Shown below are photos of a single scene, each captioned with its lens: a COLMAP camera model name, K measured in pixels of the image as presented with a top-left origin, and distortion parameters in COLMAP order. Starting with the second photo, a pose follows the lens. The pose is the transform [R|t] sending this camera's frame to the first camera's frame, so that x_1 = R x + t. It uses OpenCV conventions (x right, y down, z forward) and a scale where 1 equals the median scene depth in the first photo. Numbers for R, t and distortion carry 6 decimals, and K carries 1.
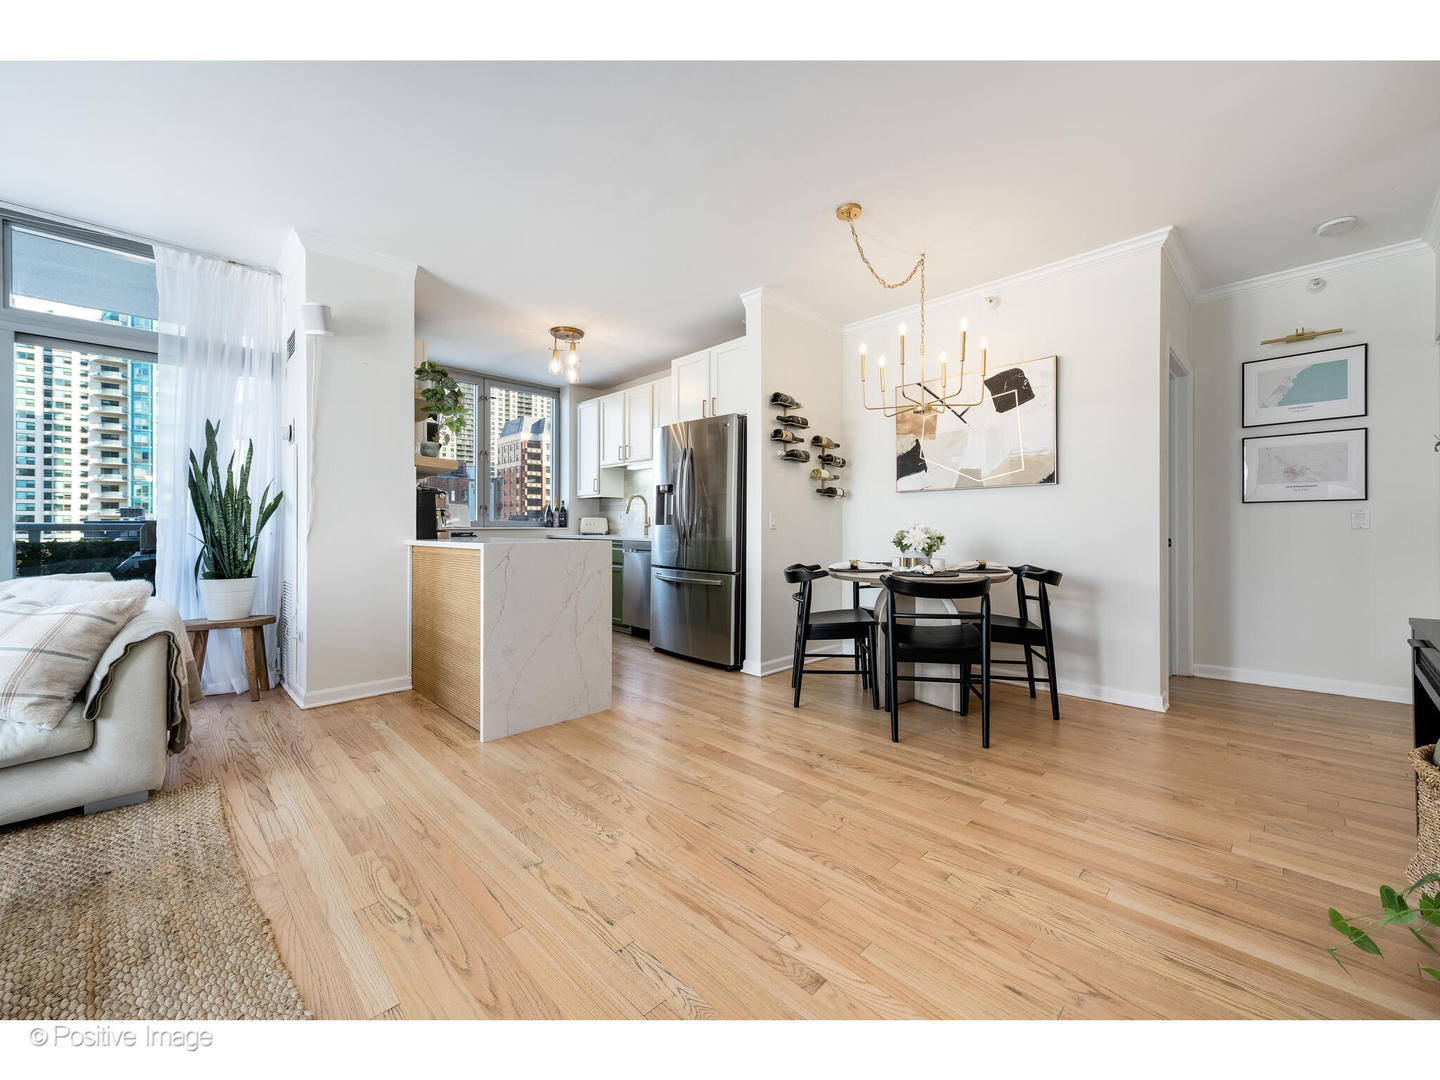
lens RADIAL K [[564.0, 0, 720.7], [0, 564.0, 529.1], [0, 0, 1]] dist [0.001804, 0.000147]
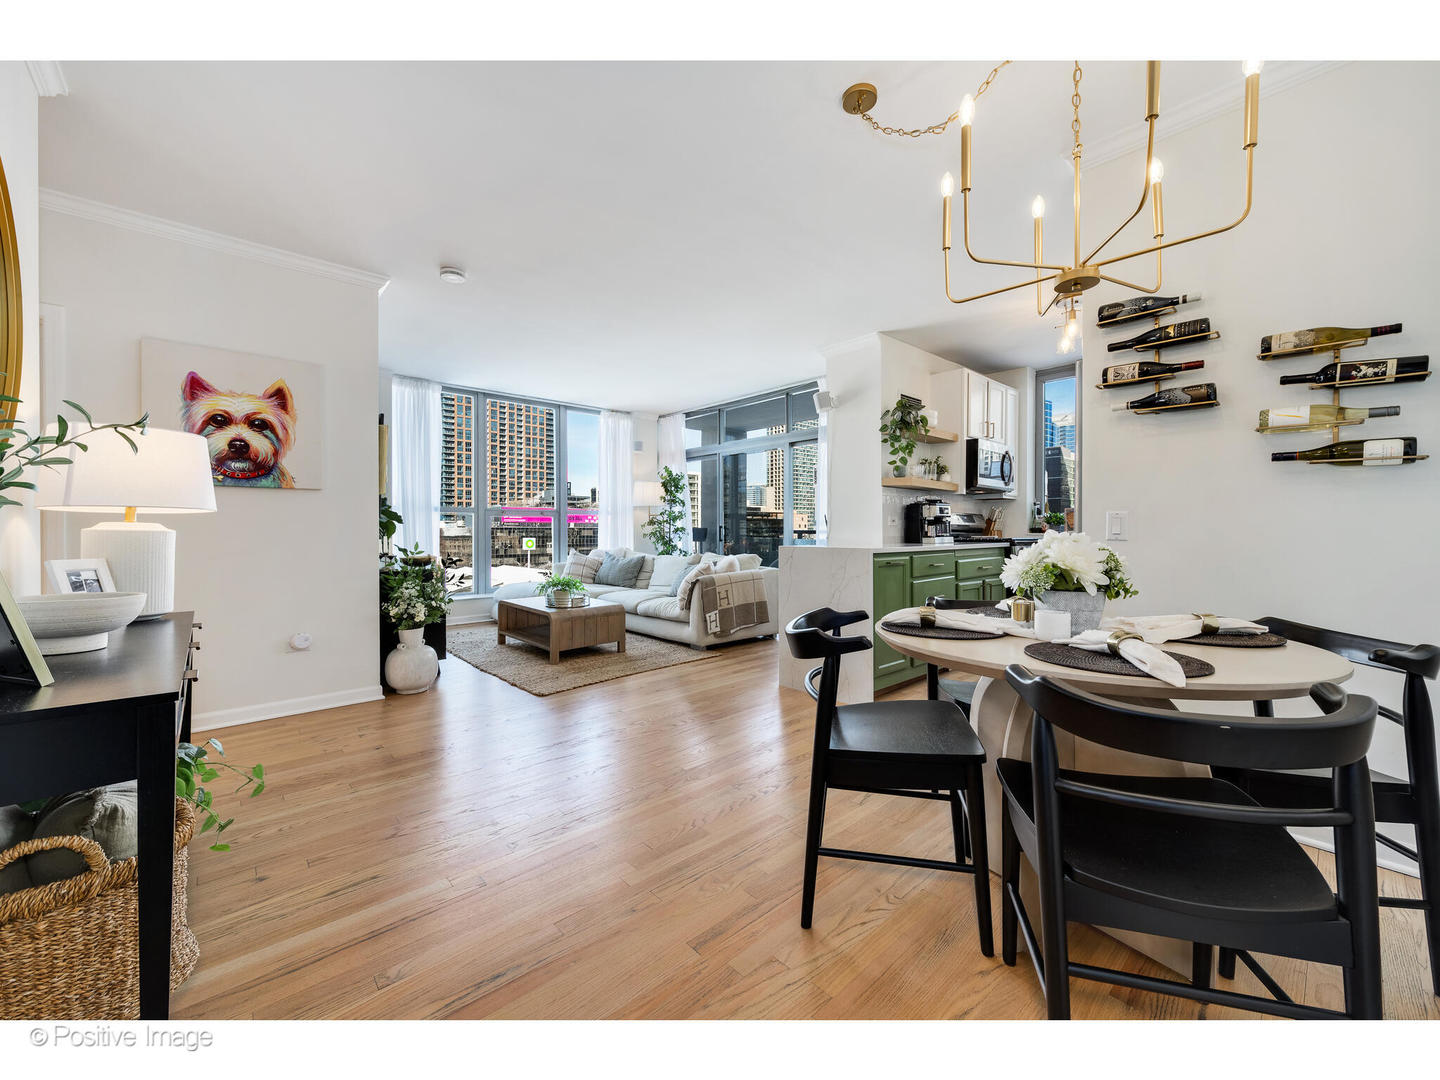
lens RADIAL K [[564.0, 0, 720.7], [0, 564.0, 529.1], [0, 0, 1]] dist [0.001804, 0.000147]
pose [[-0.035753, -0.000765, -0.999360, 1.061051], [-0.000092, 1.000000, -0.000762, -0.016183], [0.999361, 0.000065, -0.035753, 0.946810]]
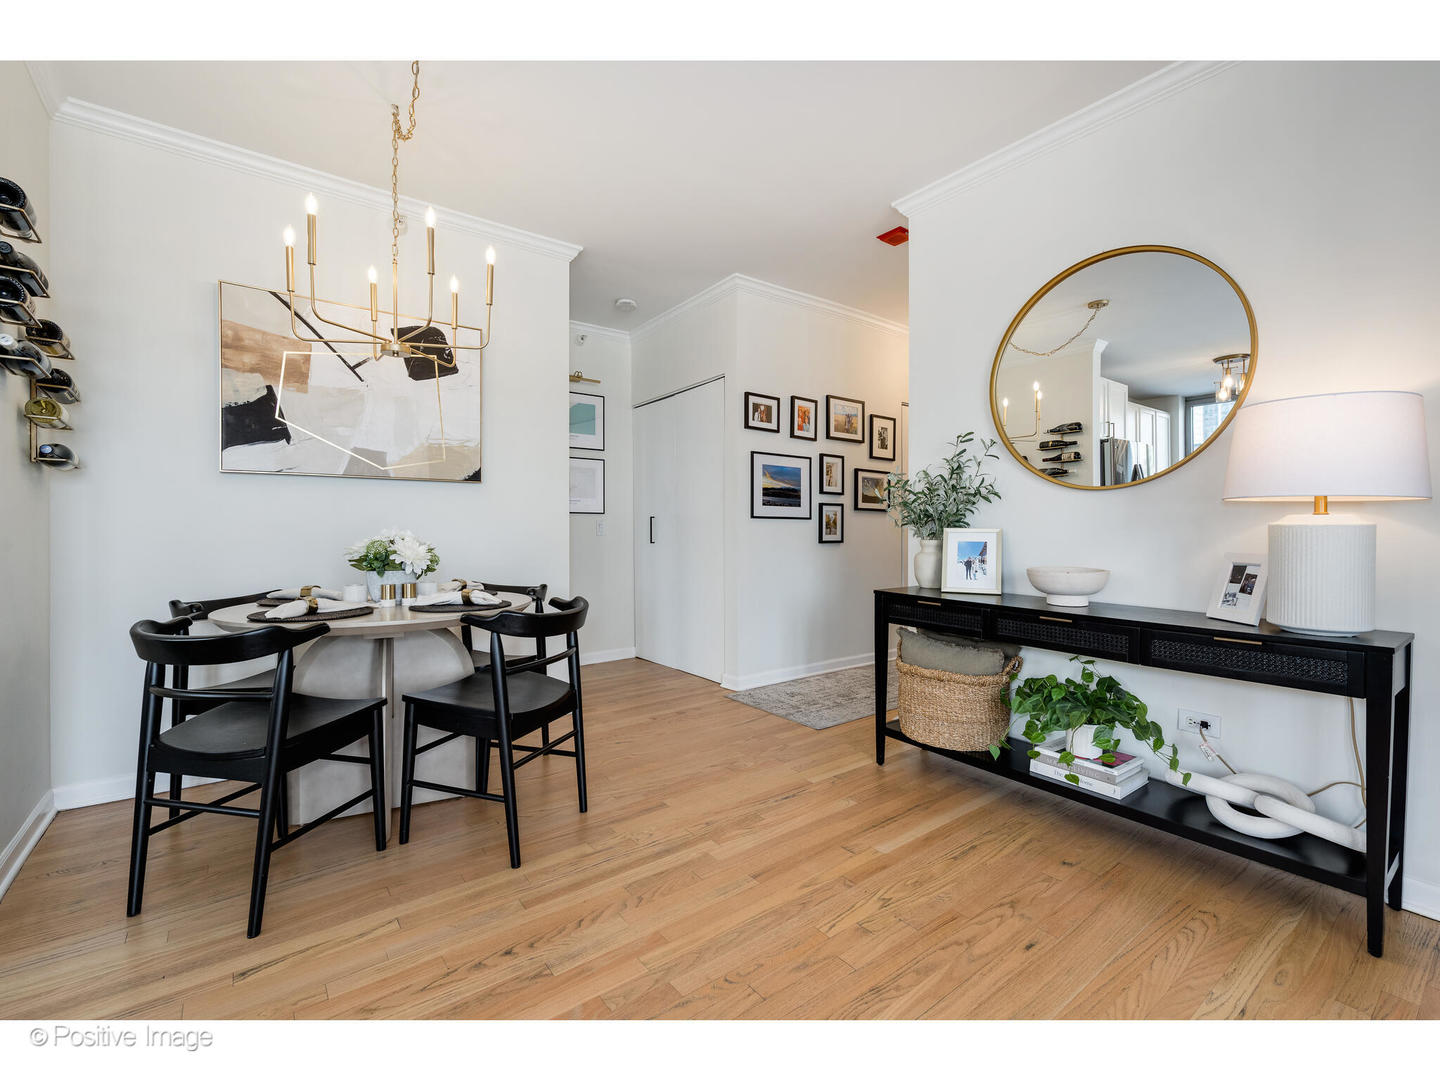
lens RADIAL K [[629.1, 0, 720.0], [0, 629.1, 540.0], [0, 0, 1]] dist [0.000728, -0.000059]
pose [[0.127302, -0.009921, 0.991814, -0.389868], [0.001351, 0.999951, 0.009829, -0.005116], [-0.991863, 0.000089, 0.127309, 0.705299]]
